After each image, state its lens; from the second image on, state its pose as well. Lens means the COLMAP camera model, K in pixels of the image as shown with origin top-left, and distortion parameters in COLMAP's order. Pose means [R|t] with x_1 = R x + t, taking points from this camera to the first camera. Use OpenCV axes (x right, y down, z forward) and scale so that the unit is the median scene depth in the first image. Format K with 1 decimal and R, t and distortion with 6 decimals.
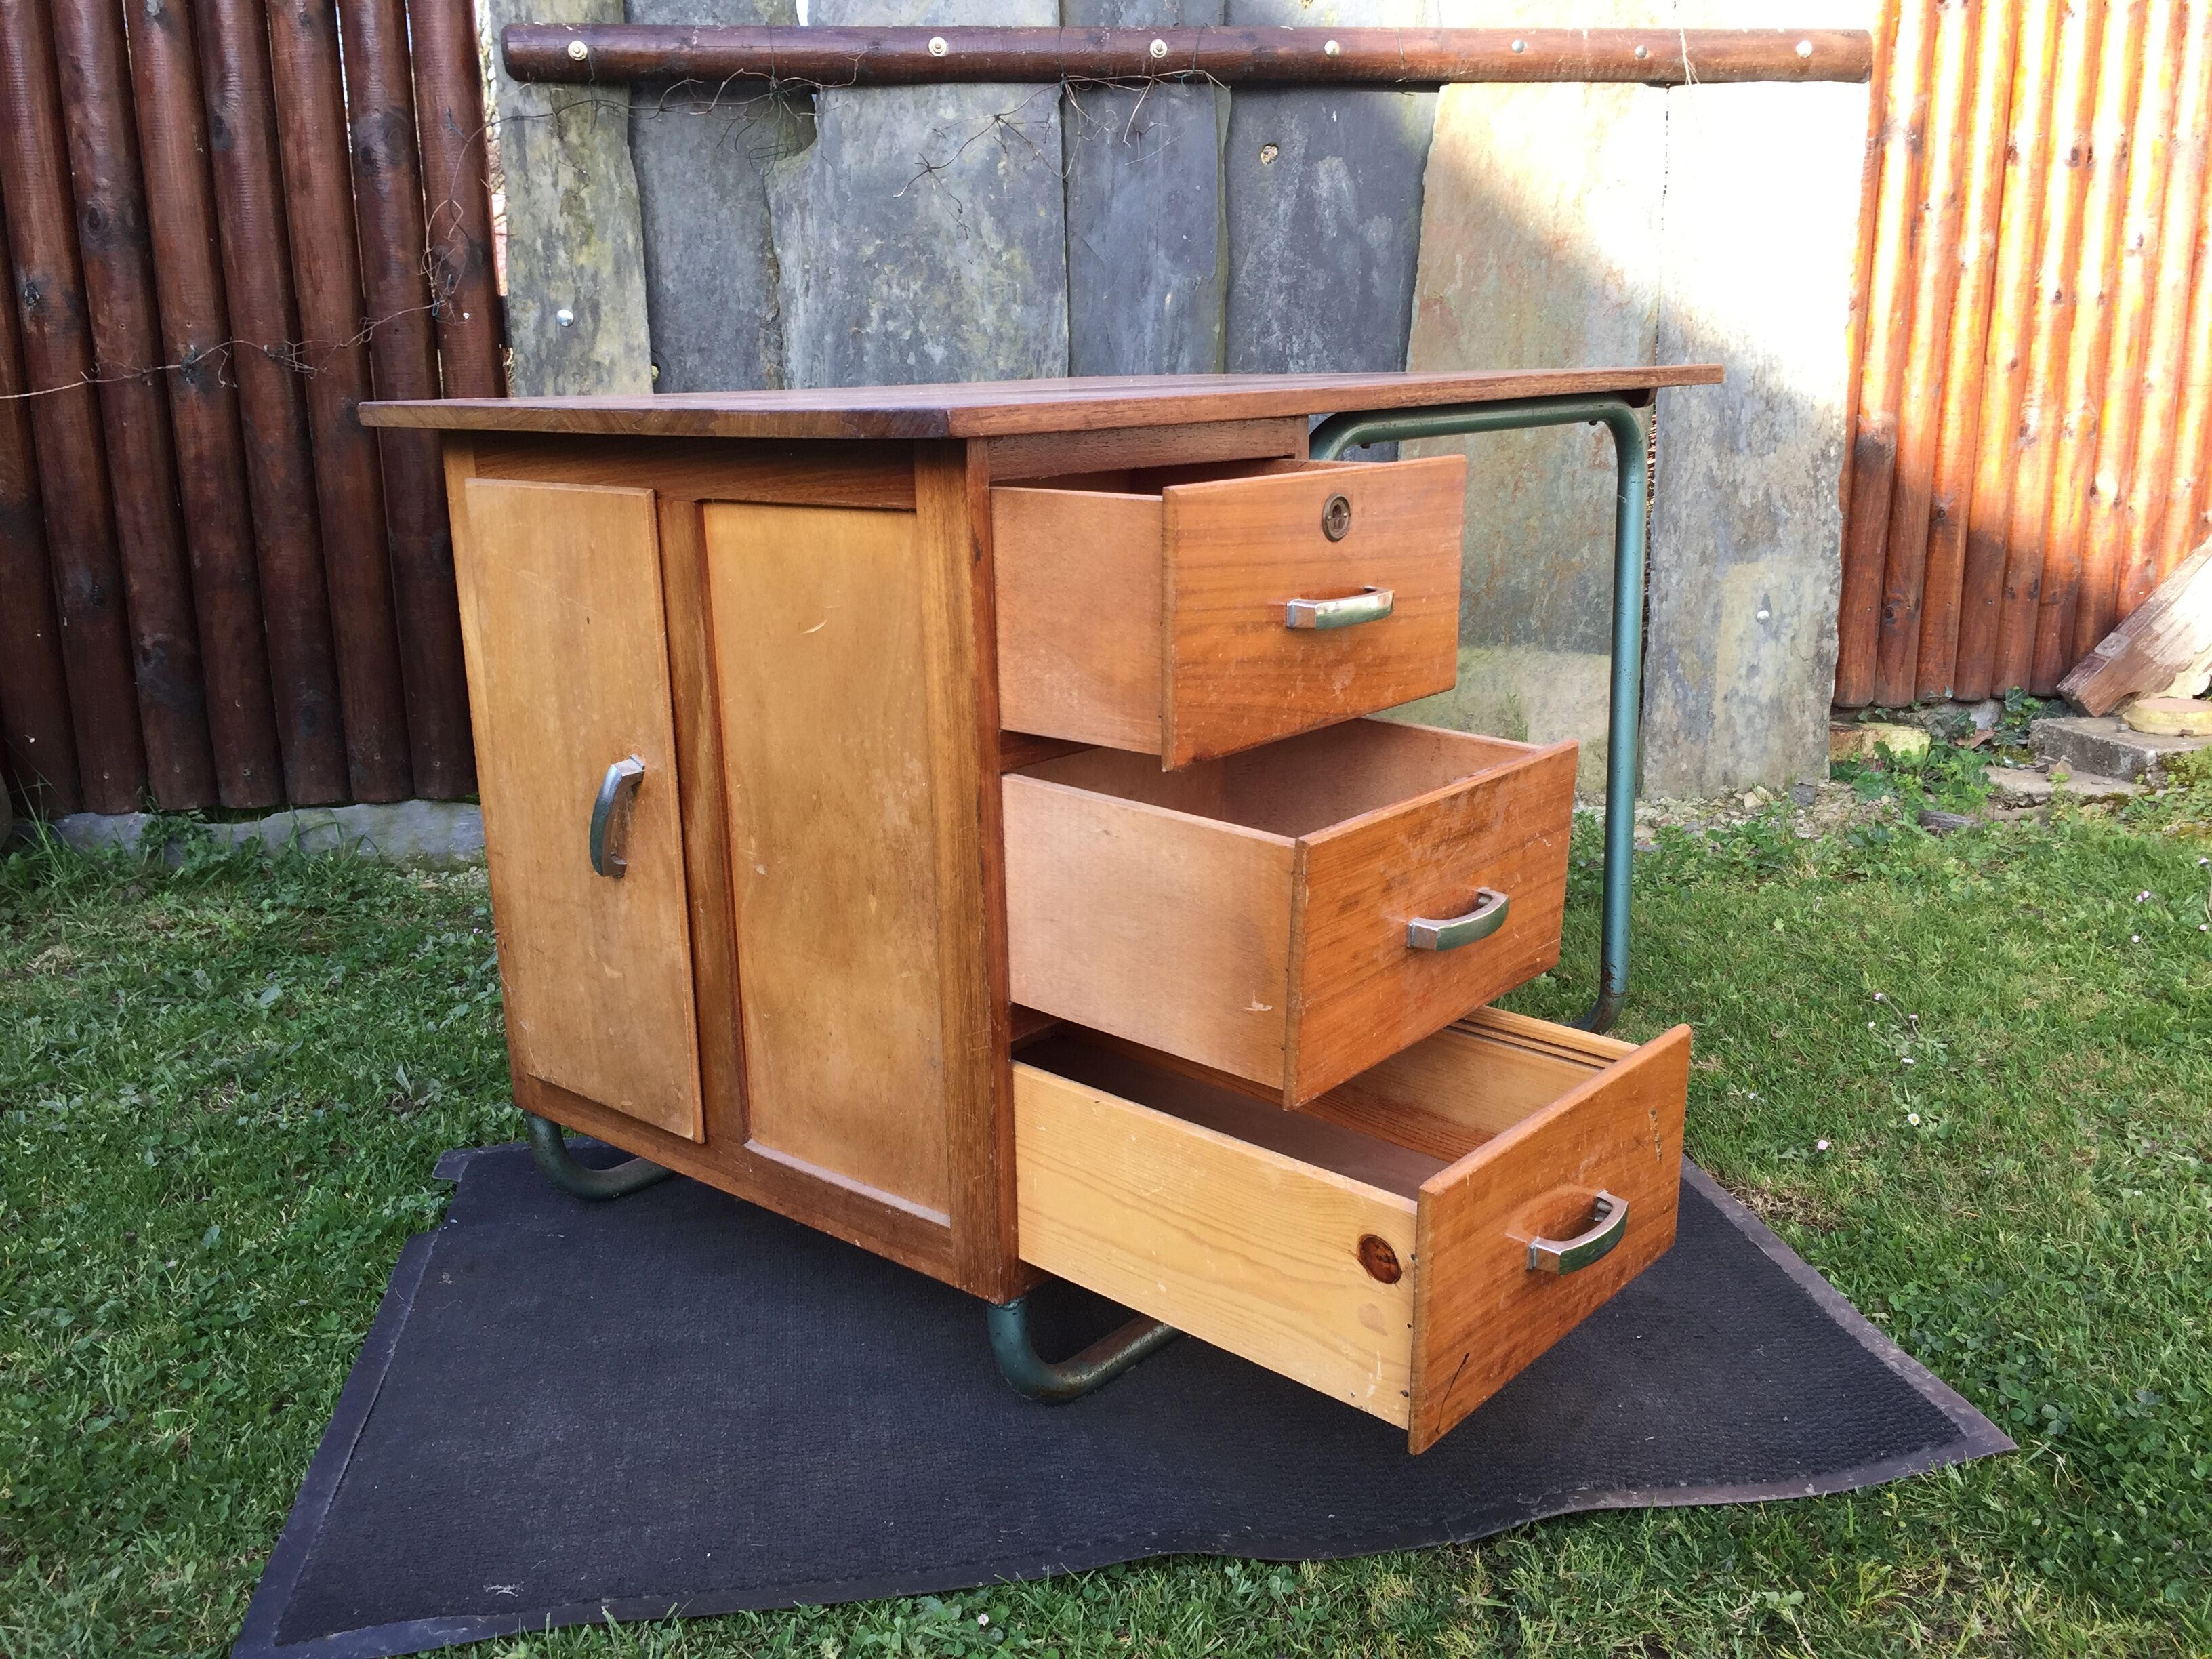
lens RADIAL K [[1895.2, 0, 1112.3], [0, 1895.2, 829.9], [0, 0, 1]] dist [0.087807, -0.122710]
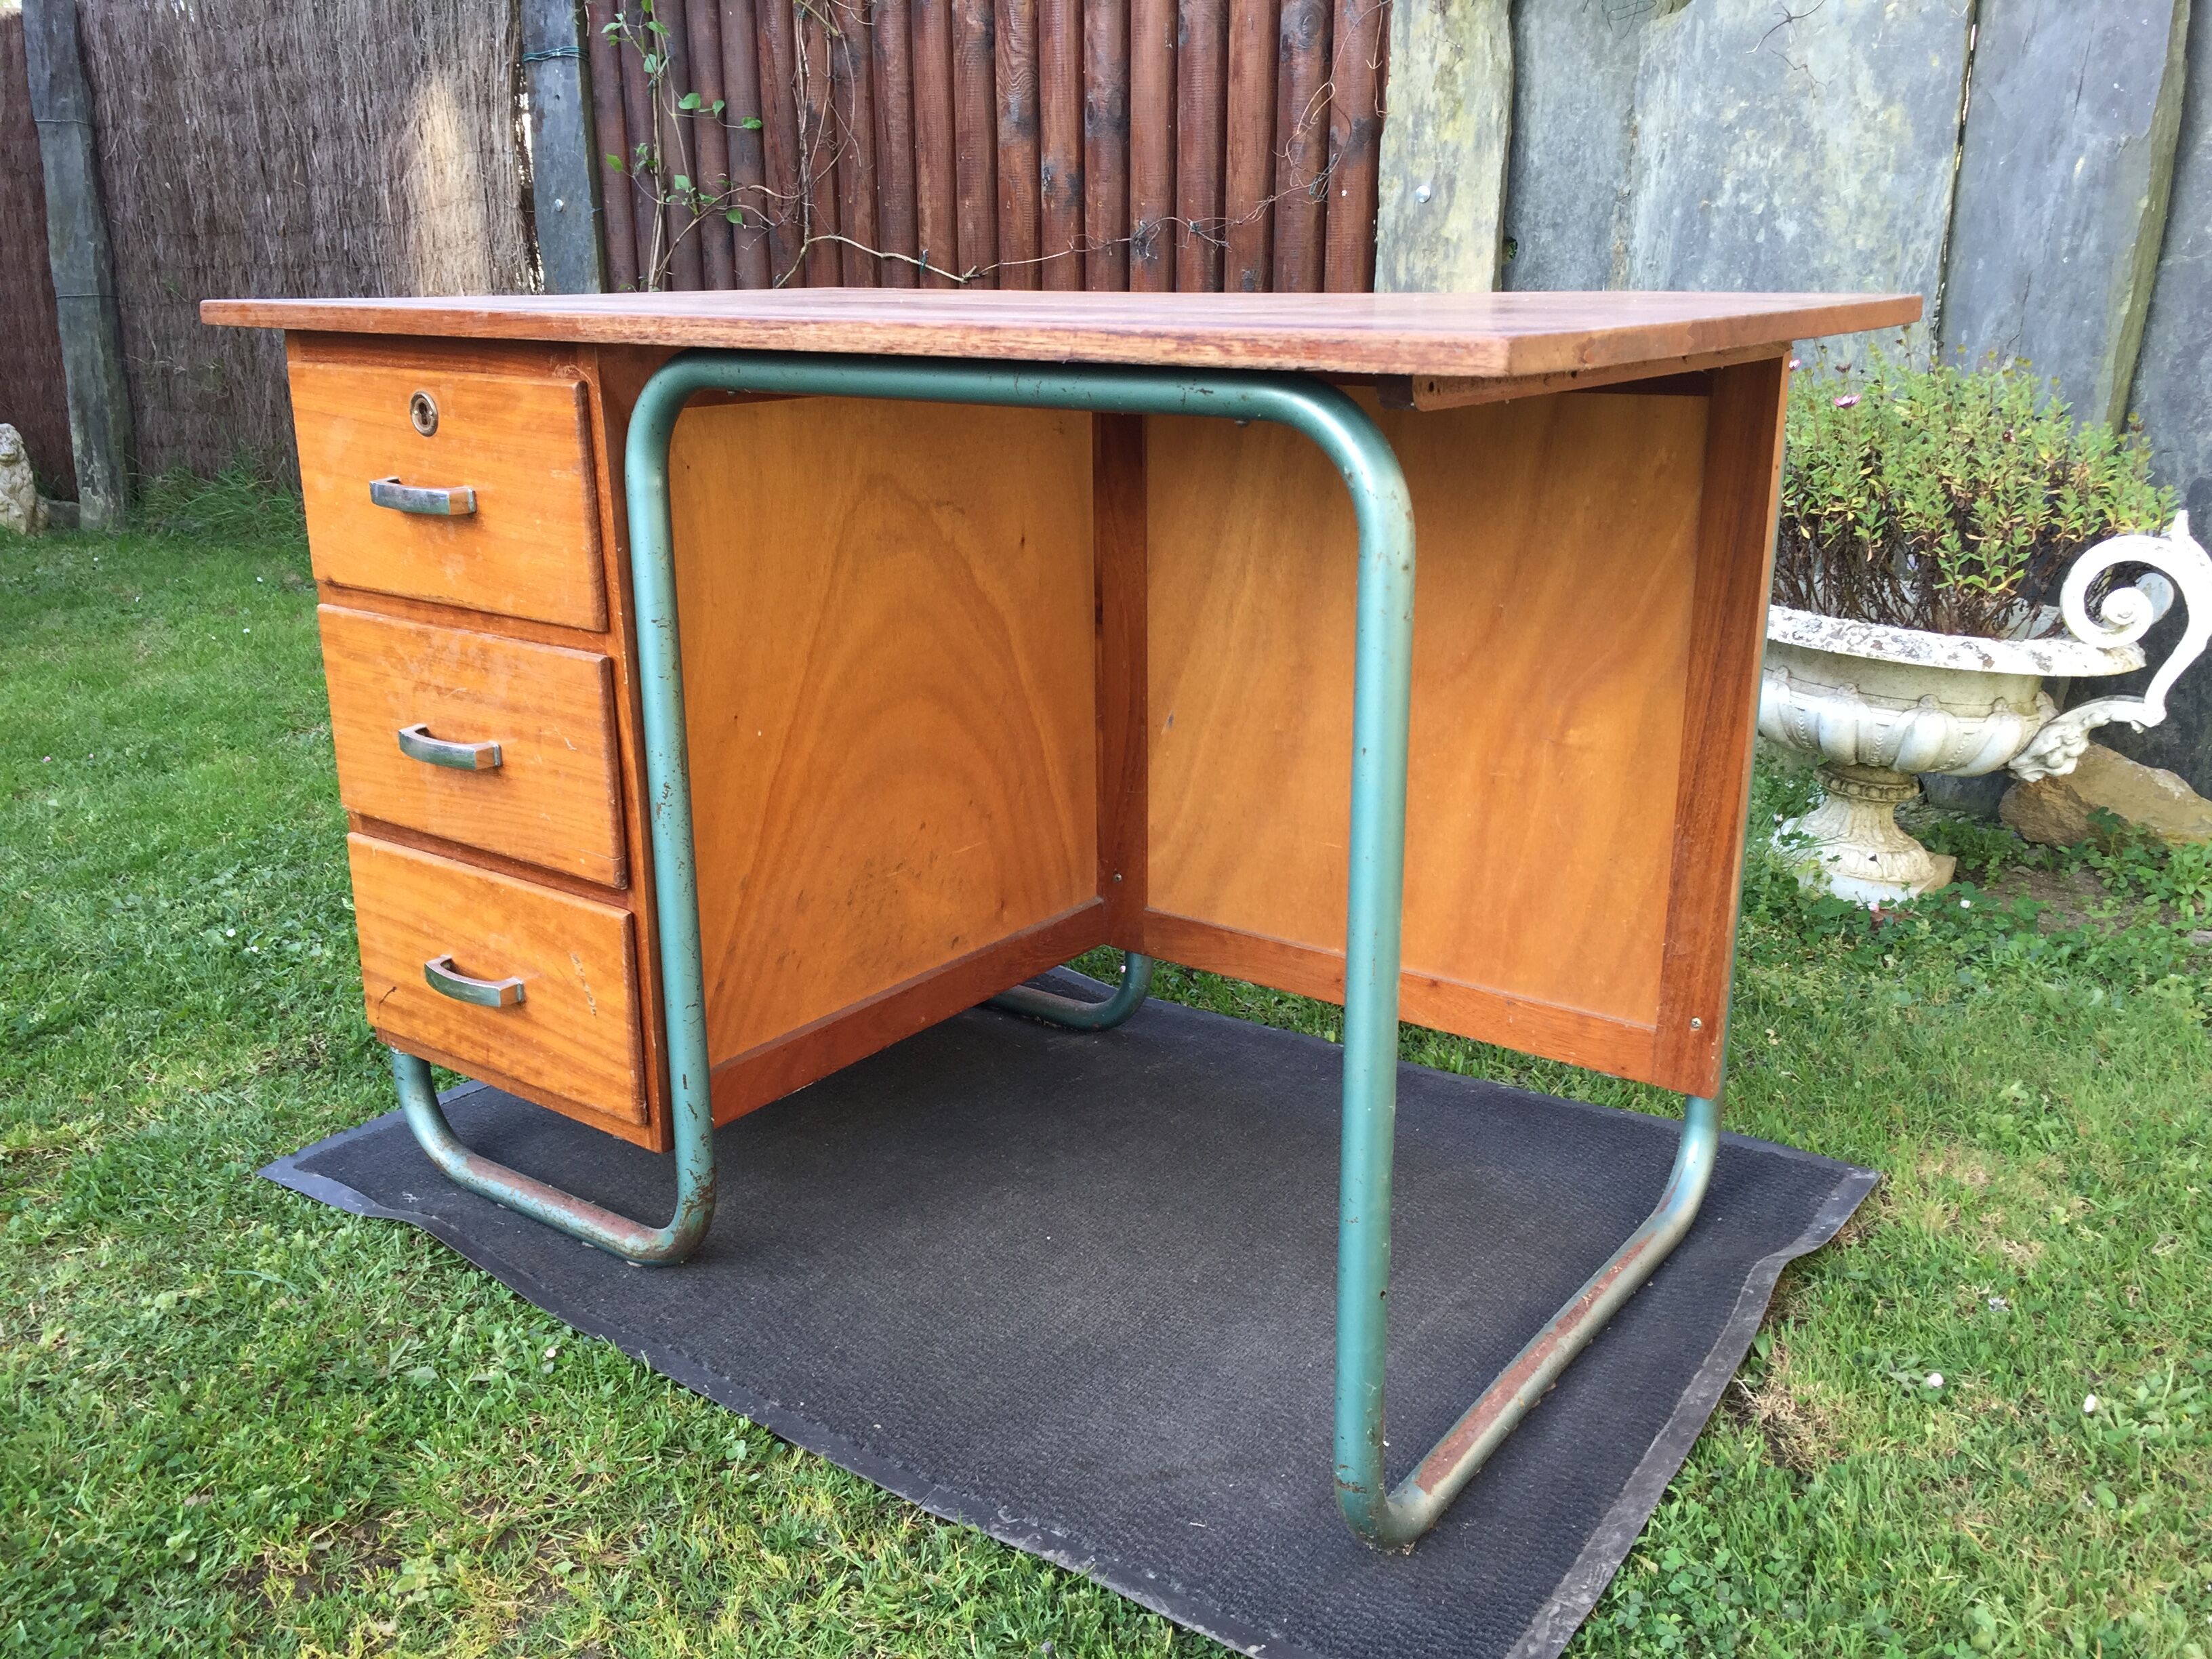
lens RADIAL K [[1895.2, 0, 1118.4], [0, 1895.2, 822.7], [0, 0, 1]] dist [0.087807, -0.122710]
pose [[0.706609, 0.224597, -0.671014, 0.351437], [-0.175720, 0.974281, 0.141063, -0.054242], [0.685439, 0.018234, 0.727902, 0.146509]]
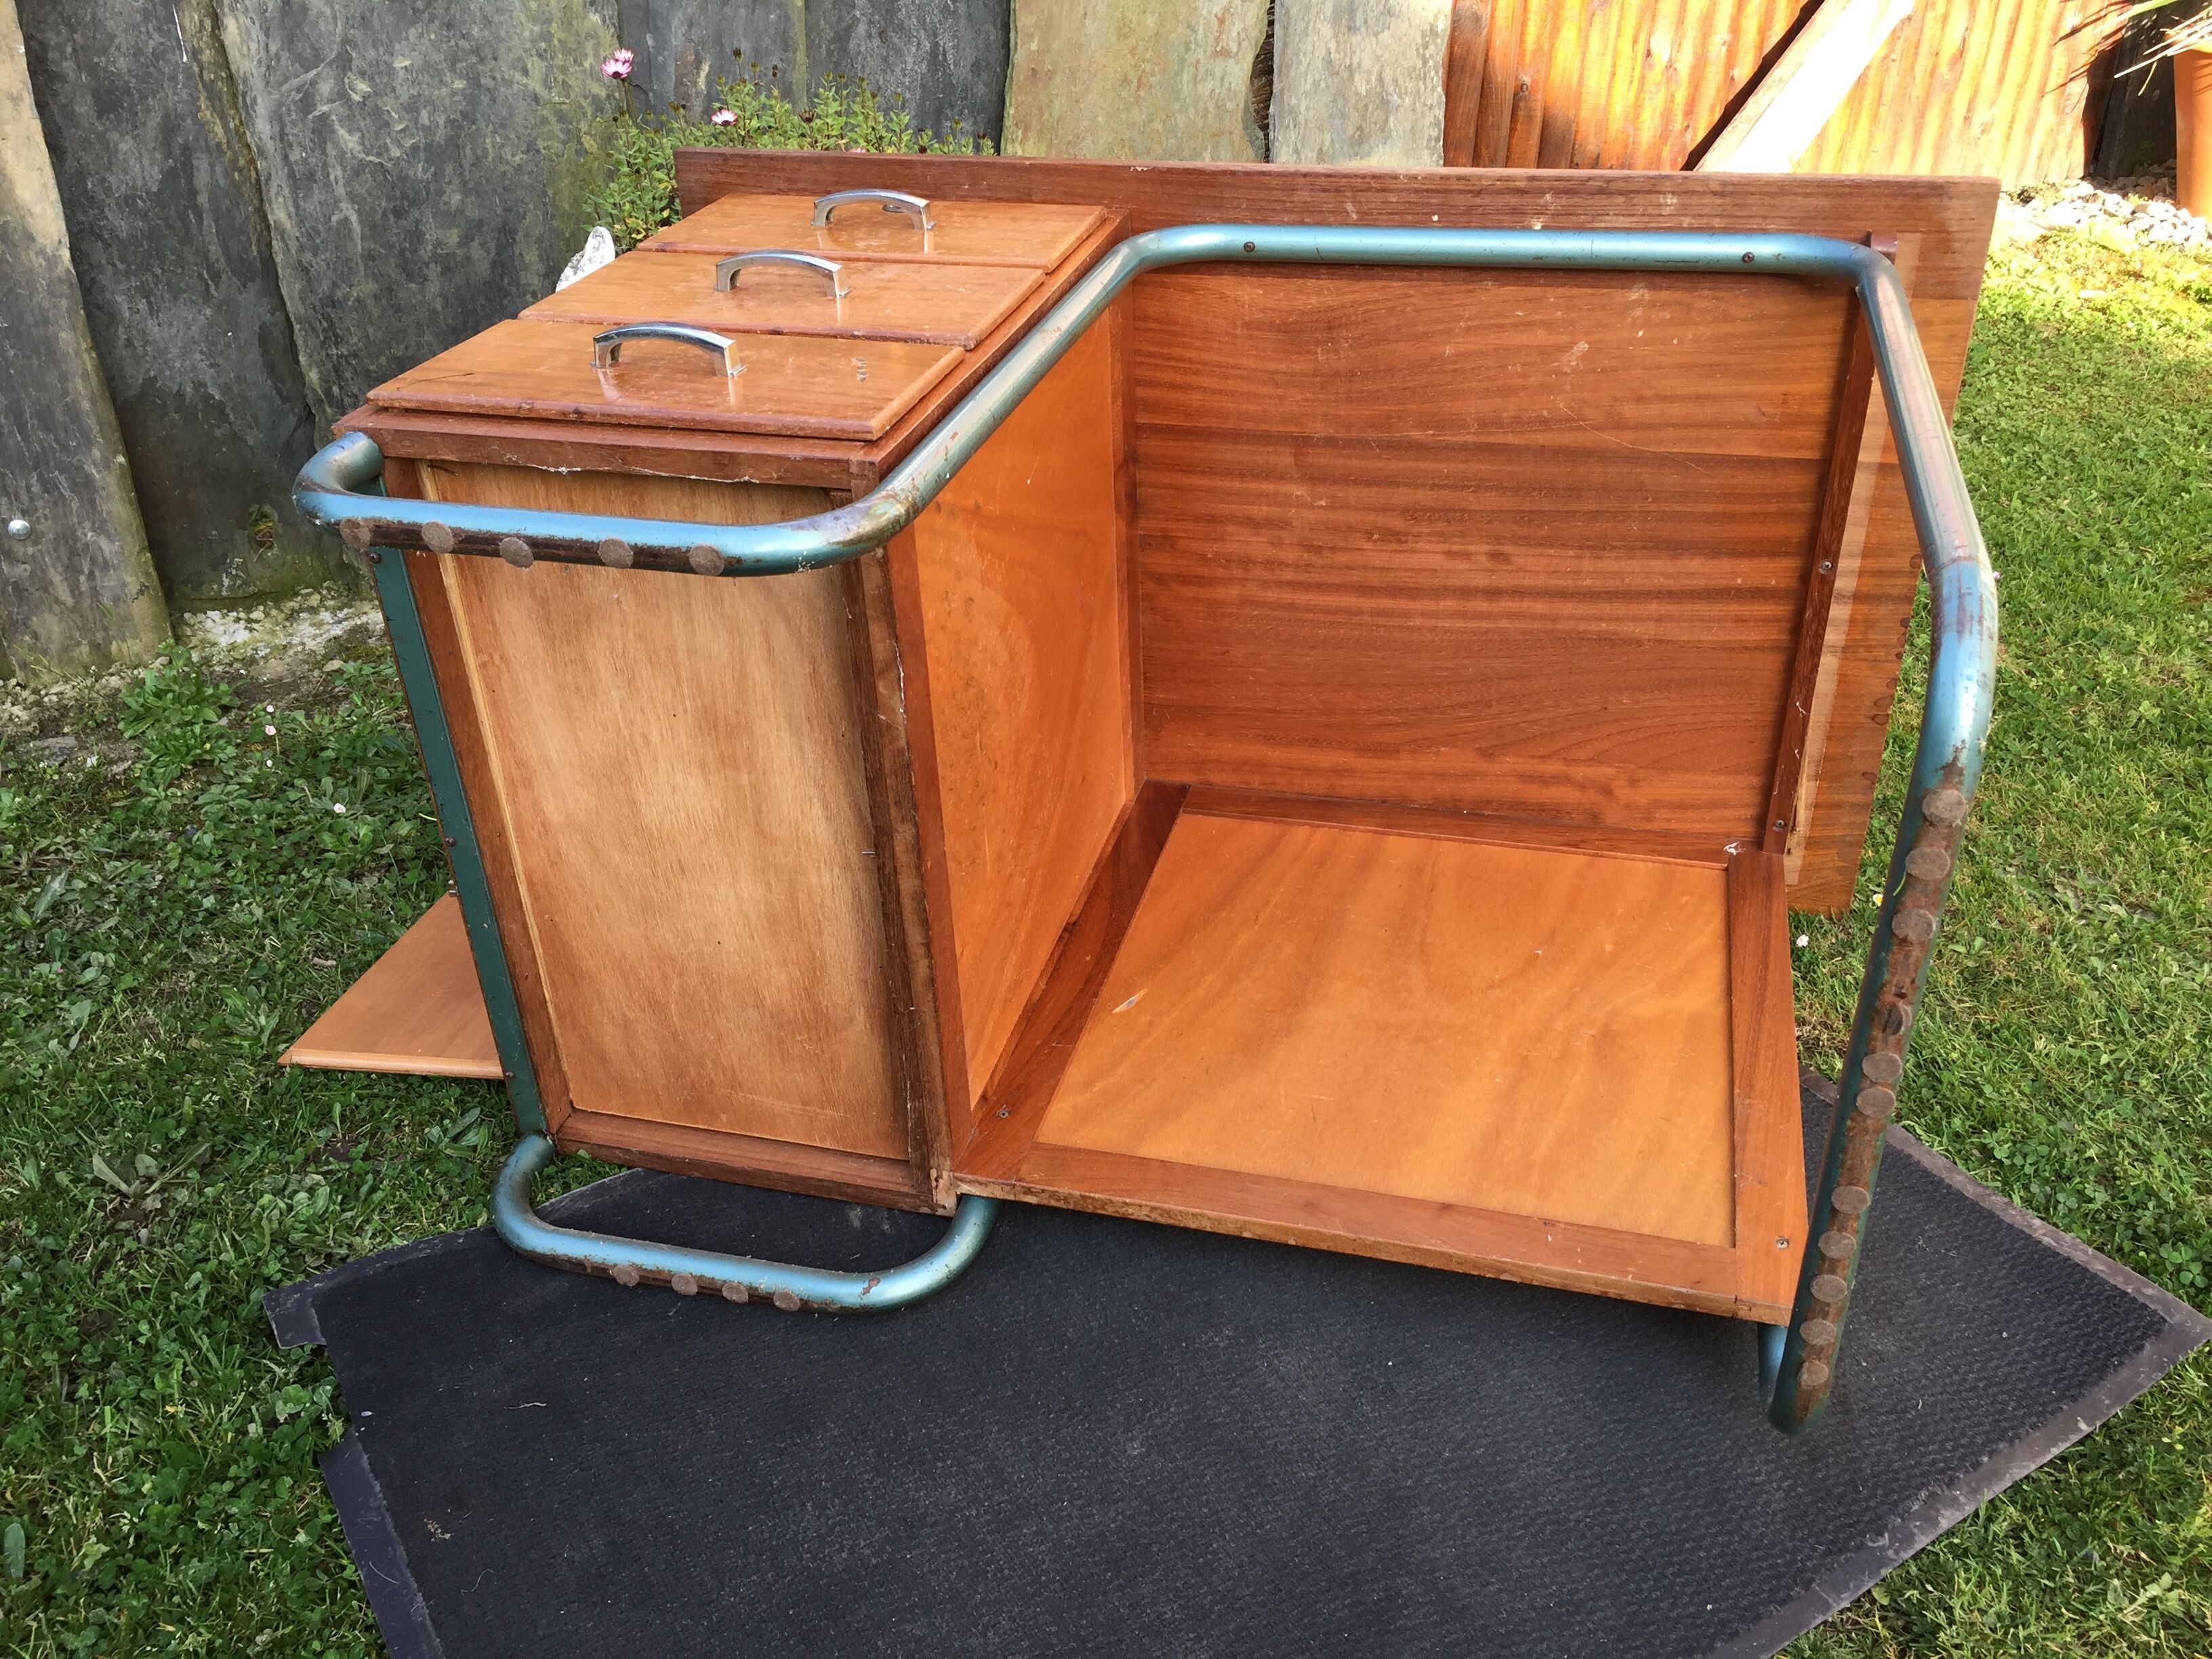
lens RADIAL K [[1895.2, 0, 1118.7], [0, 1895.2, 832.6], [0, 0, 1]] dist [0.087807, -0.122710]
pose [[0.916951, -0.176486, 0.357845, -0.175700], [0.066997, 0.952226, 0.297954, -0.123937], [-0.393334, -0.249235, 0.884969, 0.166882]]
